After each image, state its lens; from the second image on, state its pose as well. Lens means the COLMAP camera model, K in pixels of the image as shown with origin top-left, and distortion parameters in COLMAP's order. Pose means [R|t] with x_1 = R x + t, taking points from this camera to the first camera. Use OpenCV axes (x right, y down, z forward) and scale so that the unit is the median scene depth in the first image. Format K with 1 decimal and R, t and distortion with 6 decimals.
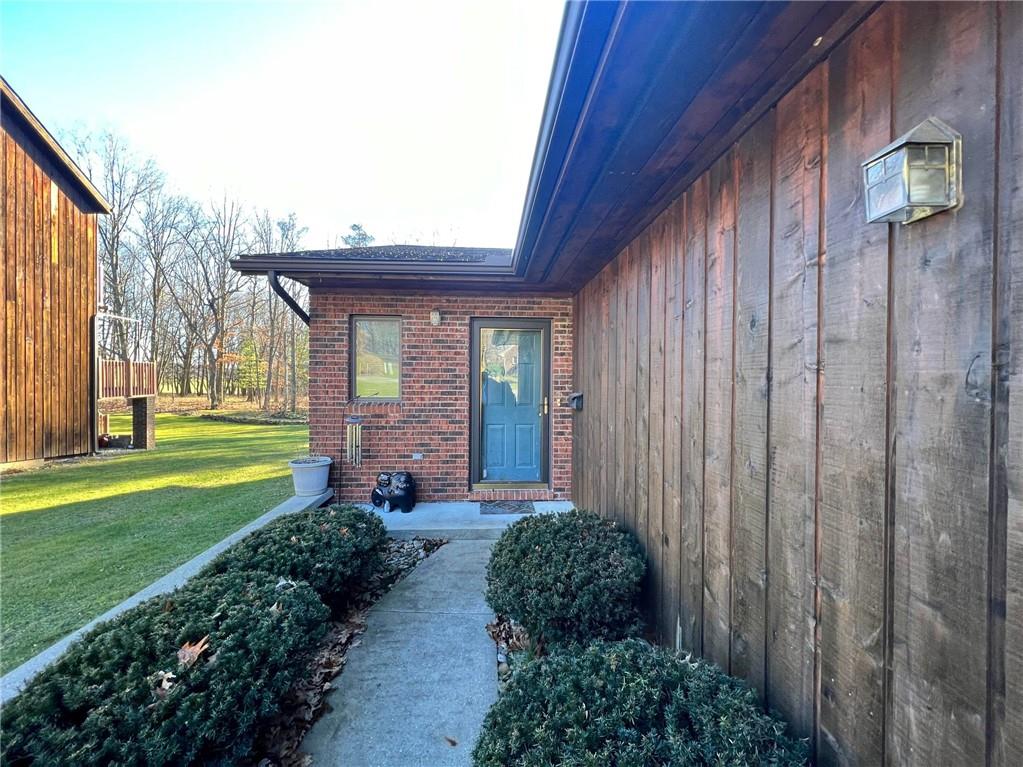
lens RADIAL K [[411.6, 0, 512.1], [0, 411.6, 382.0], [0, 0, 1]] dist [-0.001352, -0.000346]
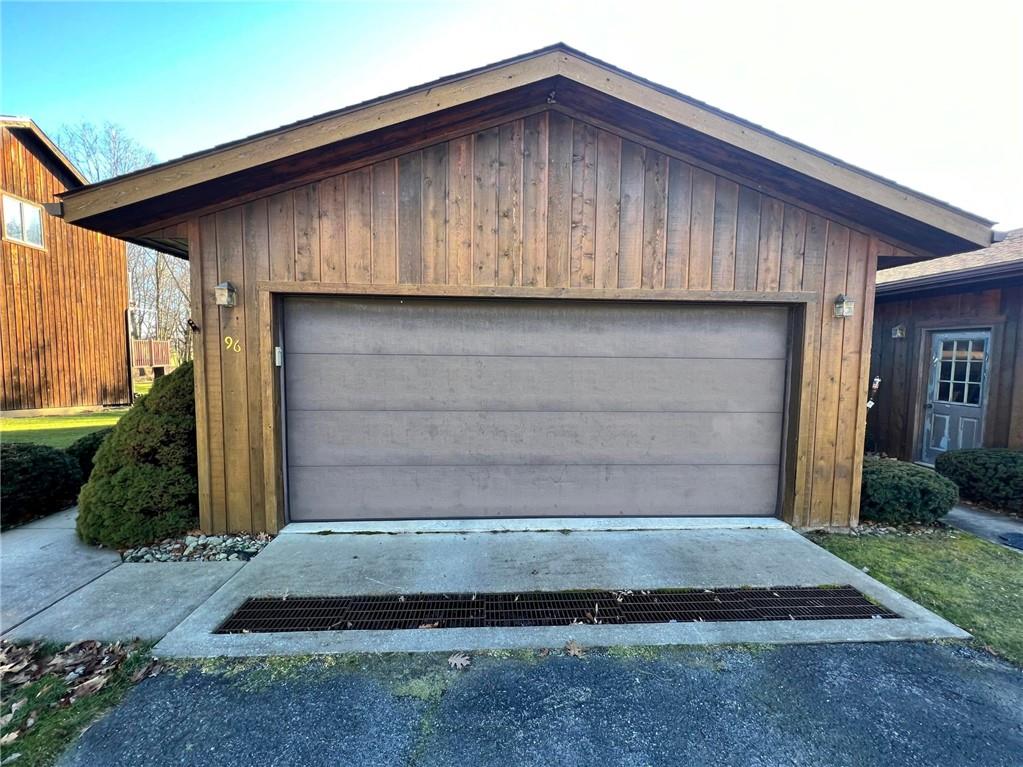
lens RADIAL K [[411.6, 0, 509.3], [0, 411.6, 383.7], [0, 0, 1]] dist [-0.001352, -0.000346]
pose [[0.999954, 0.008423, -0.004604, 0.369259], [-0.008108, 0.997867, 0.064775, -0.005946], [0.005140, -0.064734, 0.997889, -0.498847]]
